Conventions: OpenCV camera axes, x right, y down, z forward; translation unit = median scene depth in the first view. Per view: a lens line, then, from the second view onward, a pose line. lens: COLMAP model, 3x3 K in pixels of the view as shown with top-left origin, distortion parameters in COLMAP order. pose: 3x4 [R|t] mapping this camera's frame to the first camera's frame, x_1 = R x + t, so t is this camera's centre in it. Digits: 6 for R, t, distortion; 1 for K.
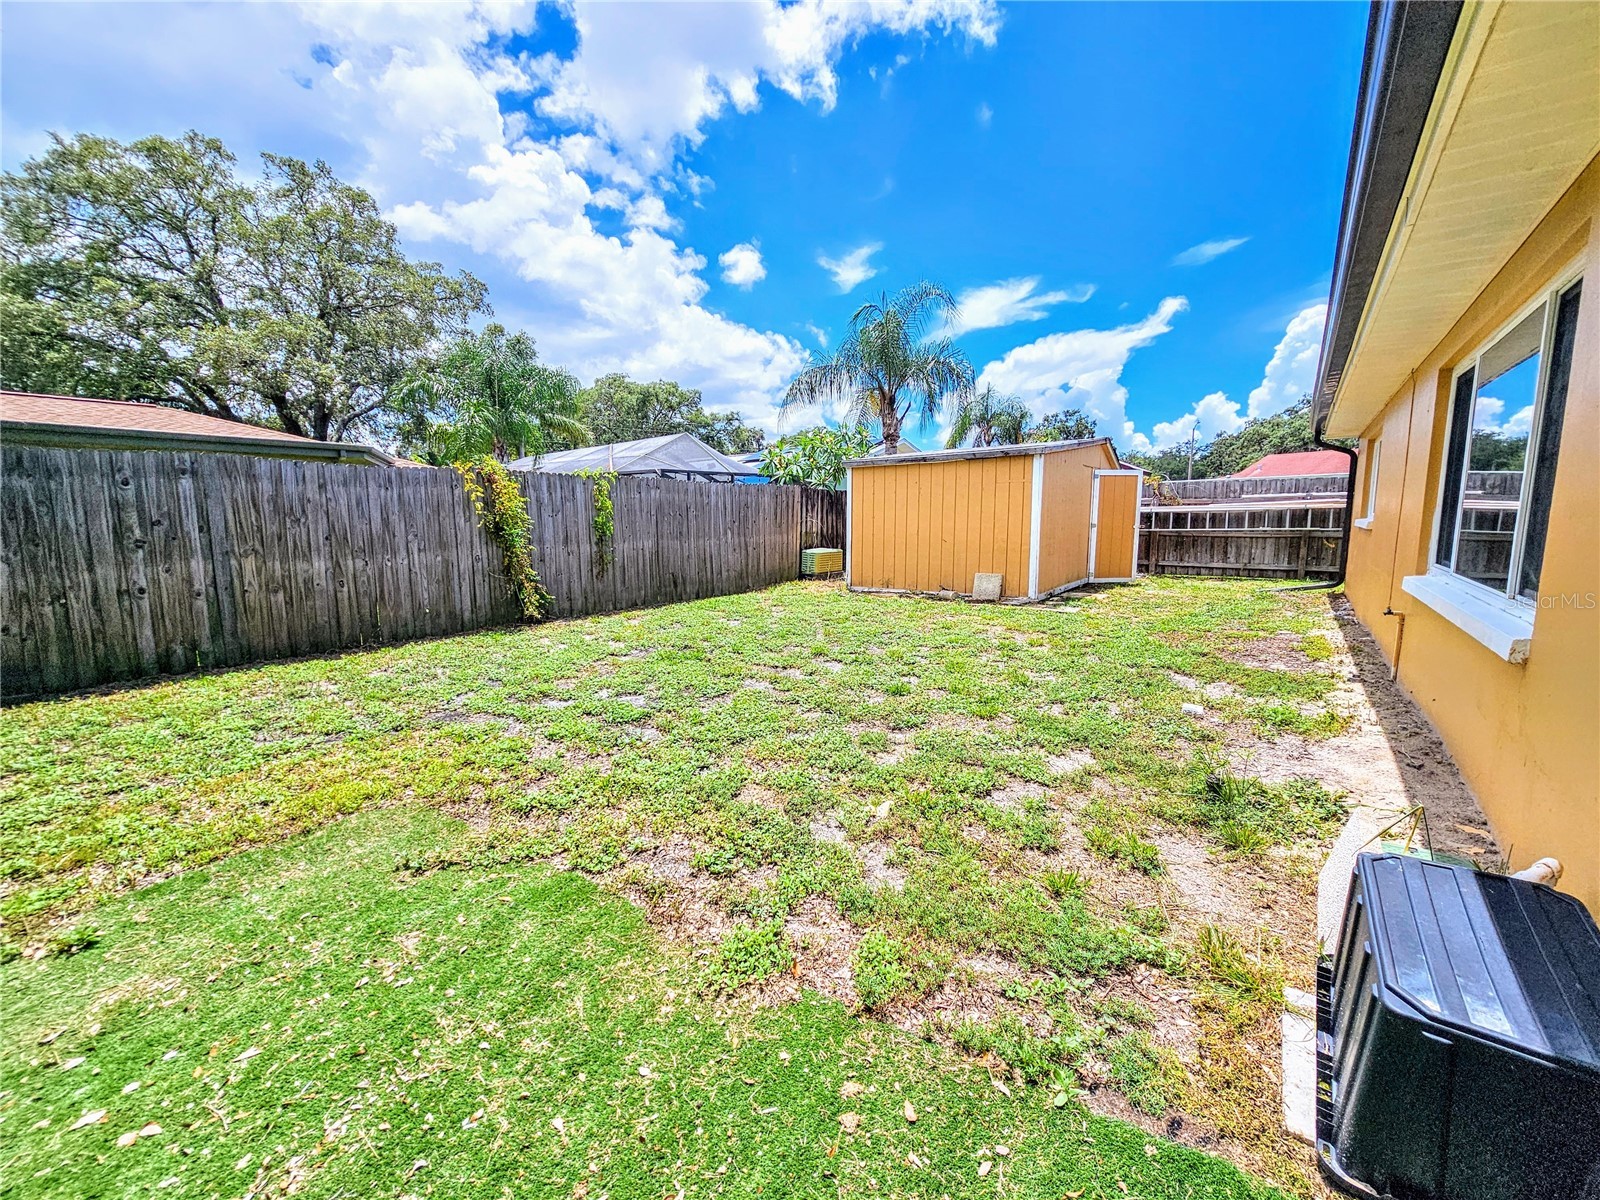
lens RADIAL K [[665.7, 0, 799.5], [0, 665.7, 601.8], [0, 0, 1]] dist [-0.002251, 0.000473]
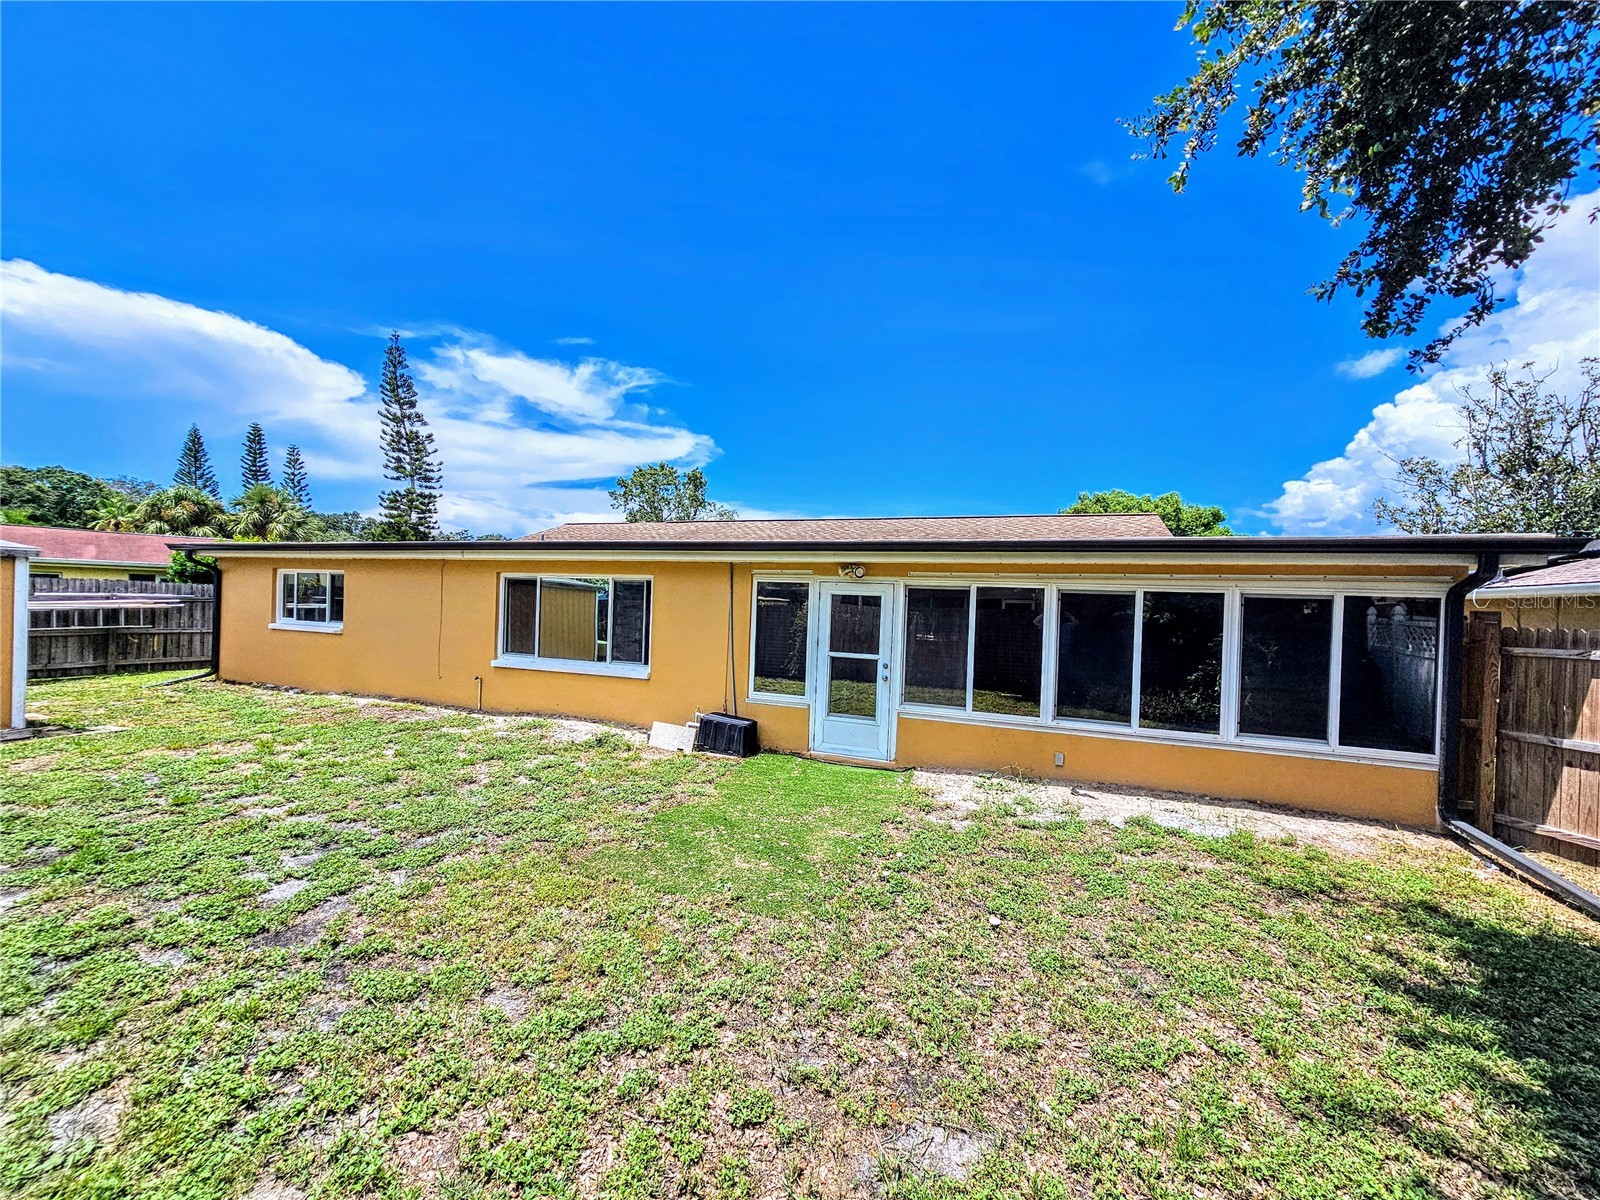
lens RADIAL K [[665.7, 0, 799.3], [0, 665.7, 606.1], [0, 0, 1]] dist [-0.002251, 0.000473]
pose [[-0.255965, -0.005061, 0.966673, -0.550924], [0.090571, 0.995462, 0.029194, -0.072468], [-0.962434, 0.095025, -0.254345, 0.198932]]
